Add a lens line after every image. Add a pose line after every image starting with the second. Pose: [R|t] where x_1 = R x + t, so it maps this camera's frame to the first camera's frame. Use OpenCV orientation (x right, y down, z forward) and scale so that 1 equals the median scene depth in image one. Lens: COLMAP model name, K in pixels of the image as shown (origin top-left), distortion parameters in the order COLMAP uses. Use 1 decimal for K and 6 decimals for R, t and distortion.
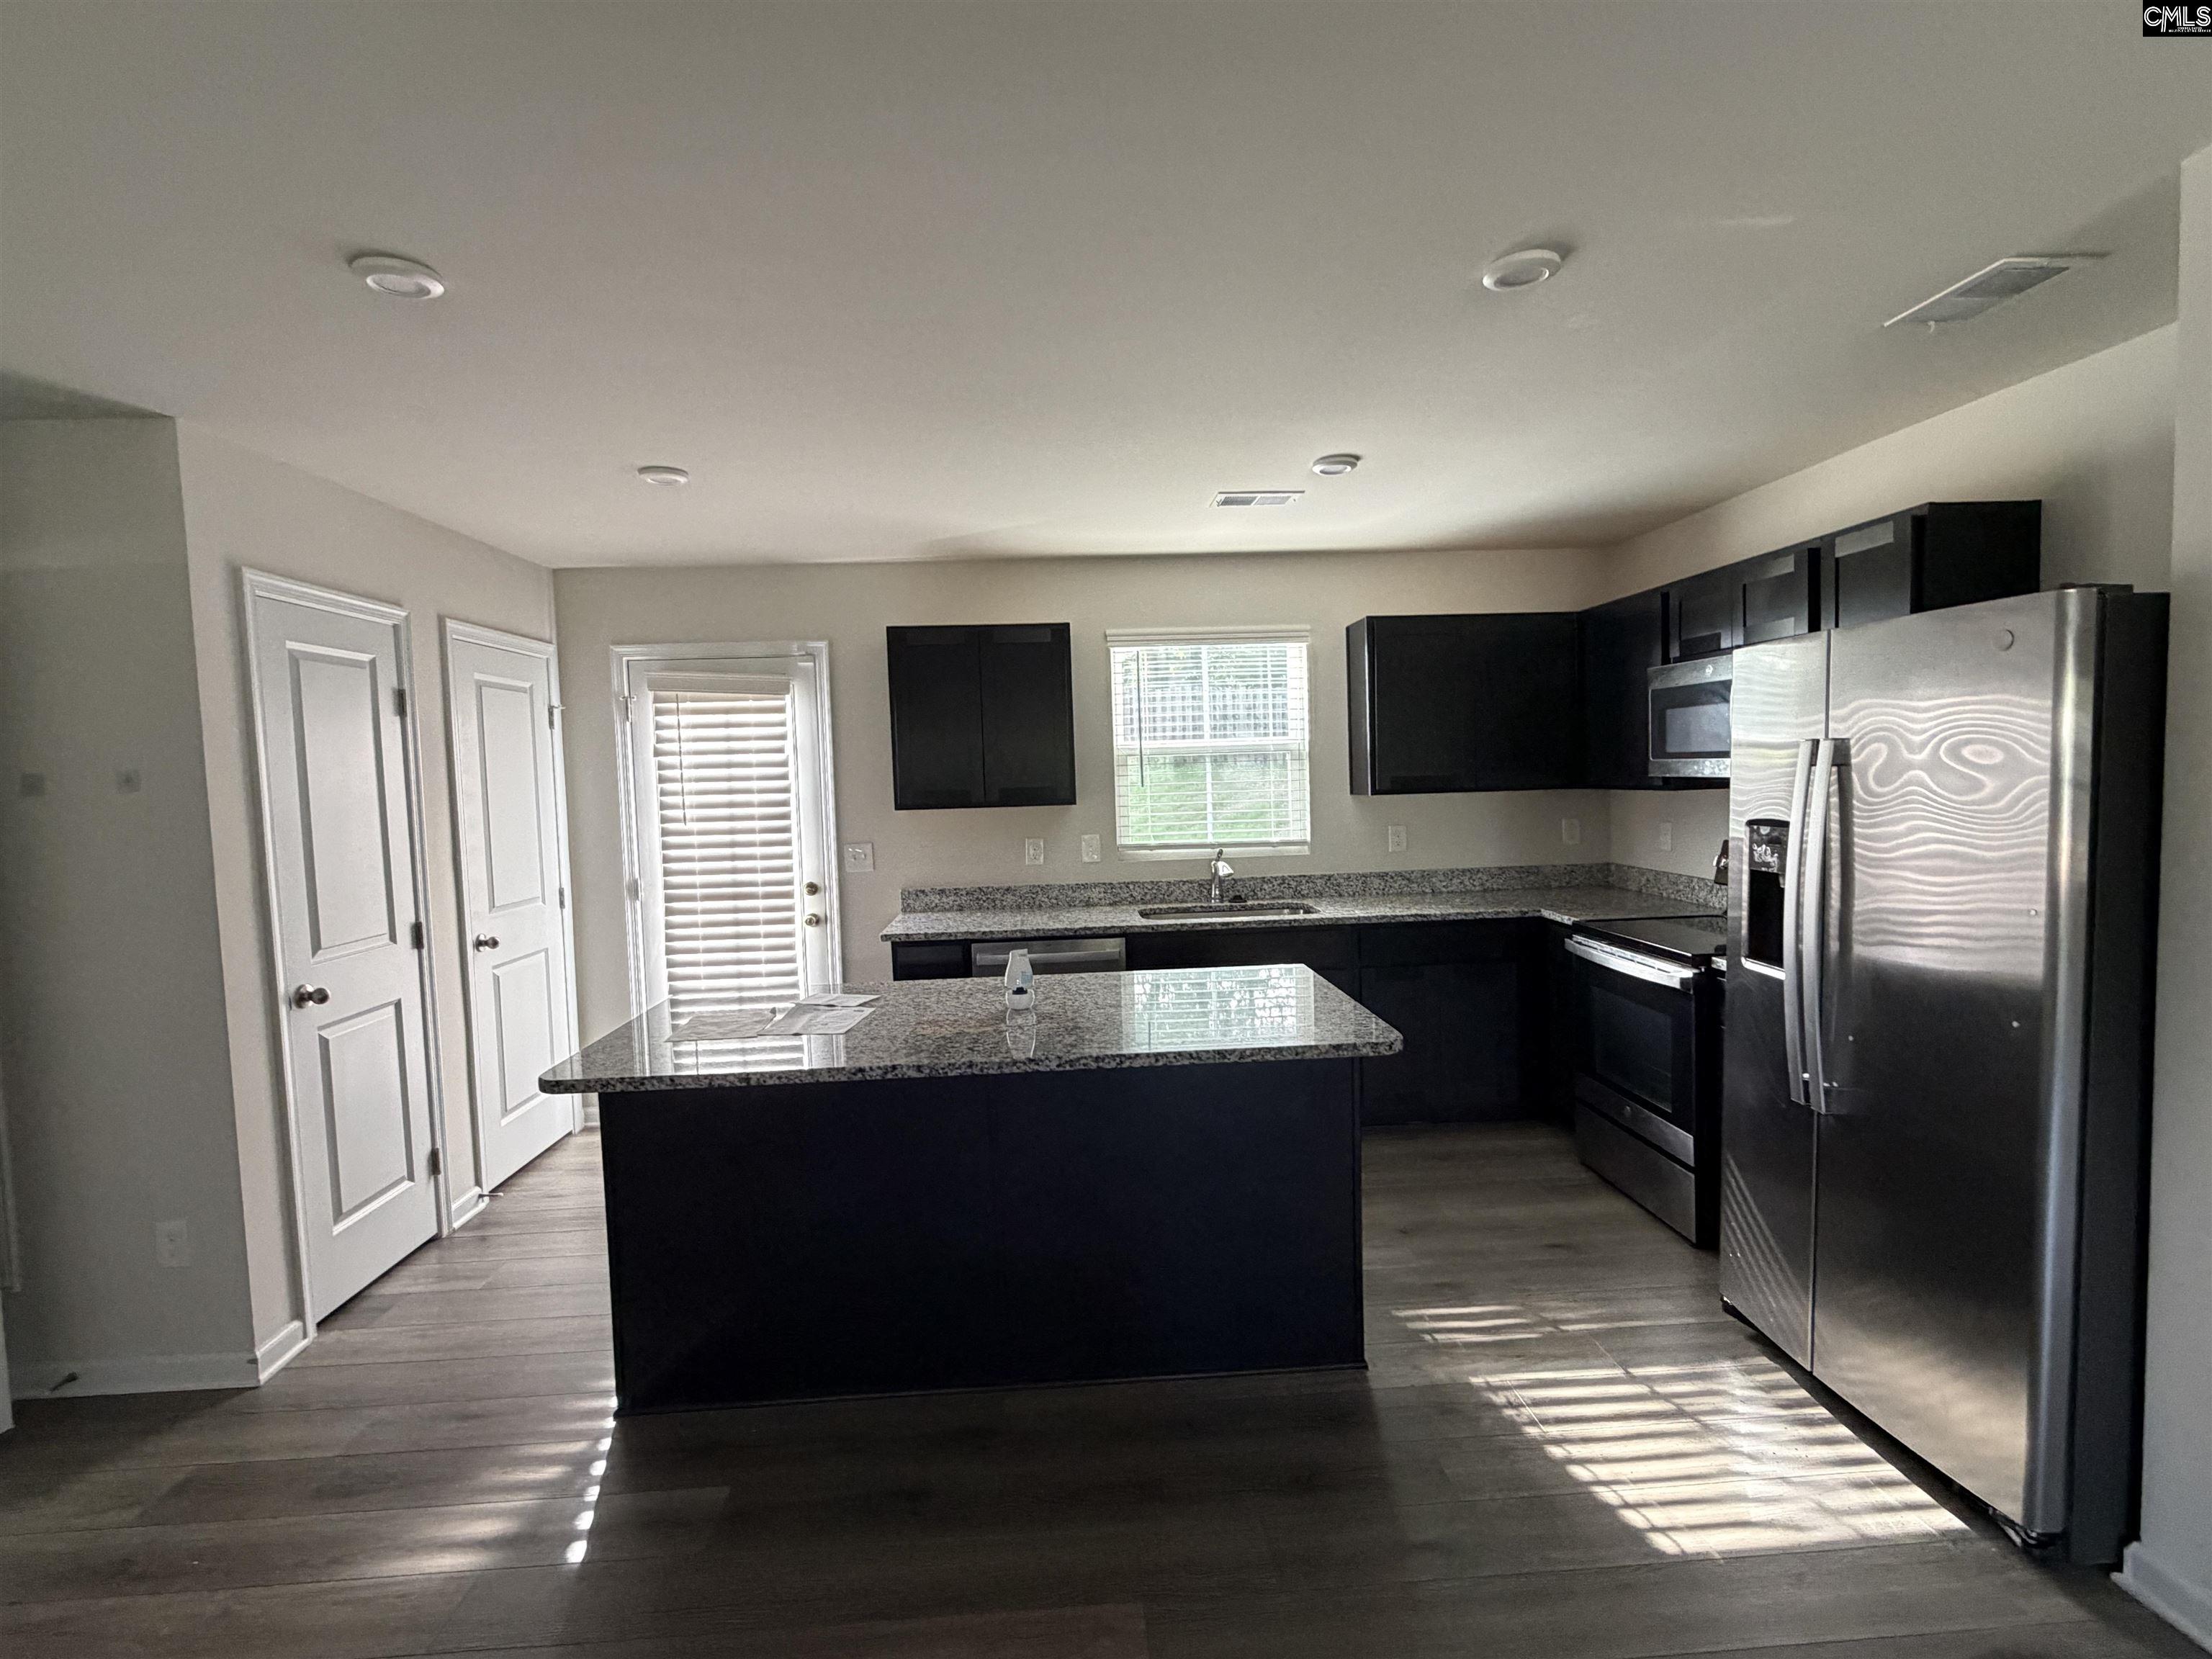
lens RADIAL K [[1065.4, 0, 1113.0], [0, 1065.4, 831.2], [0, 0, 1]] dist [-0.003159, 0.003952]
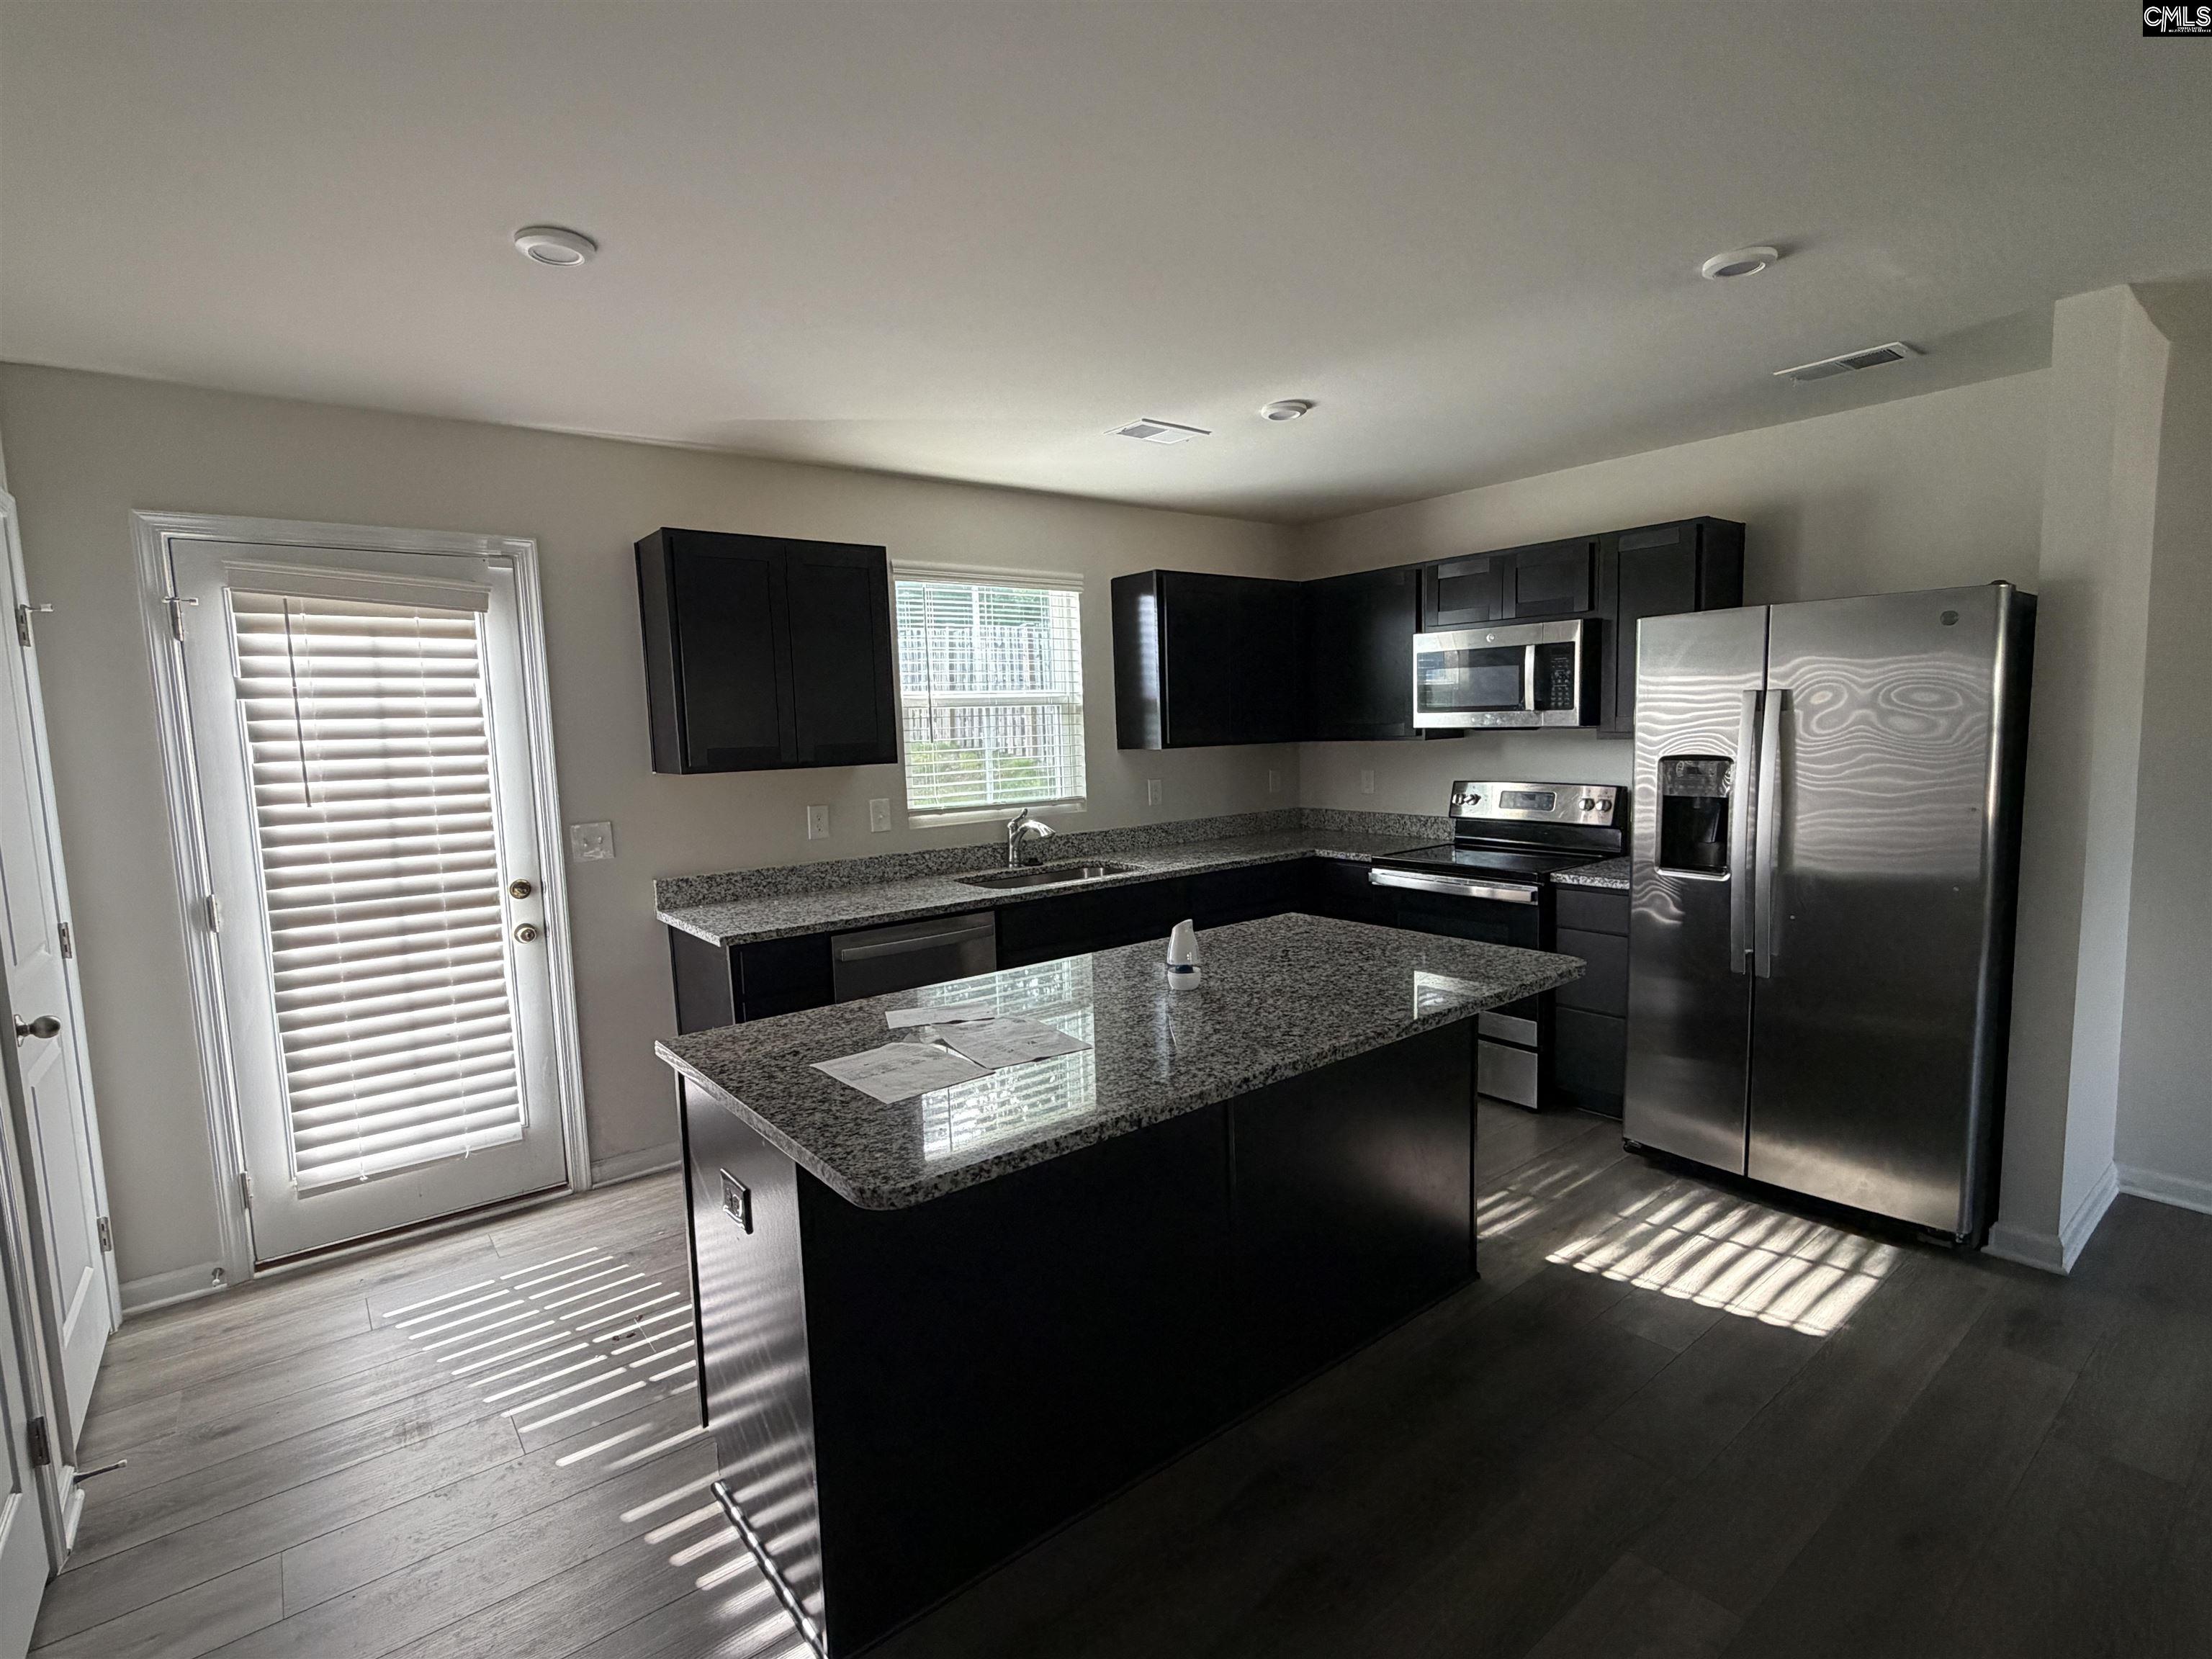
lens RADIAL K [[1065.4, 0, 1109.2], [0, 1065.4, 836.9], [0, 0, 1]] dist [-0.003159, 0.003952]
pose [[0.822079, -0.056637, 0.566549, -0.368651], [0.036958, 0.998250, 0.046167, 0.000878], [-0.568172, -0.017014, 0.822734, 0.196098]]
